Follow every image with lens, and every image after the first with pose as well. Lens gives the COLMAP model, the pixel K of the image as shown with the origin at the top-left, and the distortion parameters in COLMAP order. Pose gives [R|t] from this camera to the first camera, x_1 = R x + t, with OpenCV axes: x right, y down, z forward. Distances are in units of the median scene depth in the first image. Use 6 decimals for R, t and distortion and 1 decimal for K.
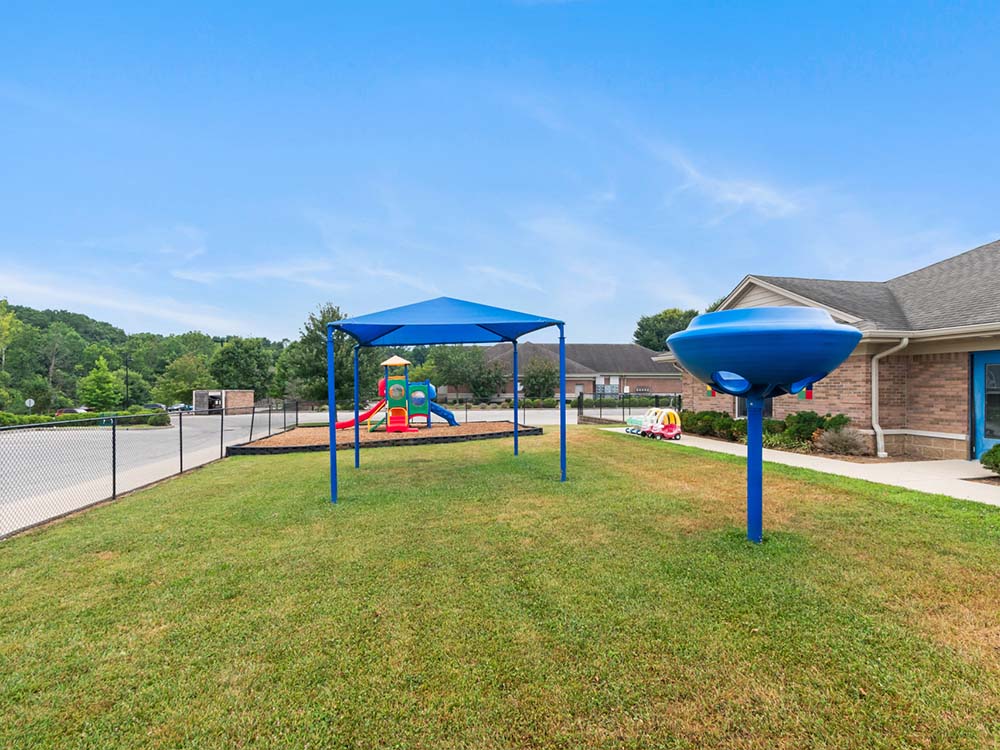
lens RADIAL K [[498.5, 0, 502.6], [0, 498.5, 390.0], [0, 0, 1]] dist [0.000091, -0.000770]
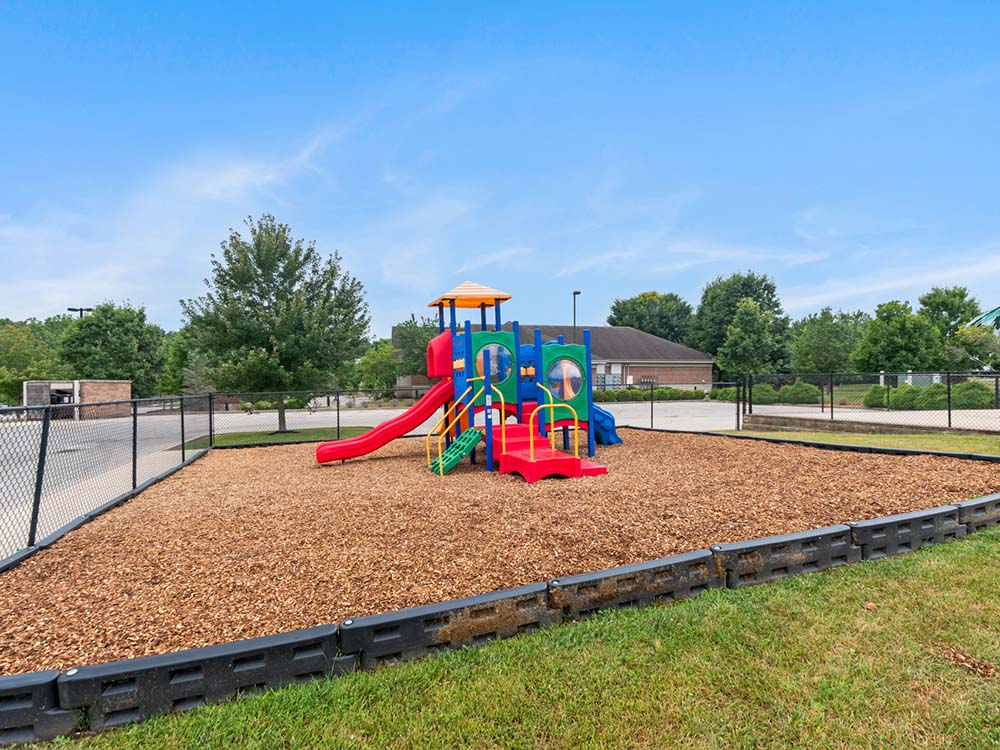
lens RADIAL K [[498.5, 0, 502.6], [0, 498.5, 390.0], [0, 0, 1]] dist [0.000091, -0.000770]
pose [[0.987544, -0.007183, 0.157180, -0.108606], [0.005835, 0.999942, 0.009038, 0.008342], [-0.157236, -0.008009, 0.987529, 0.248882]]
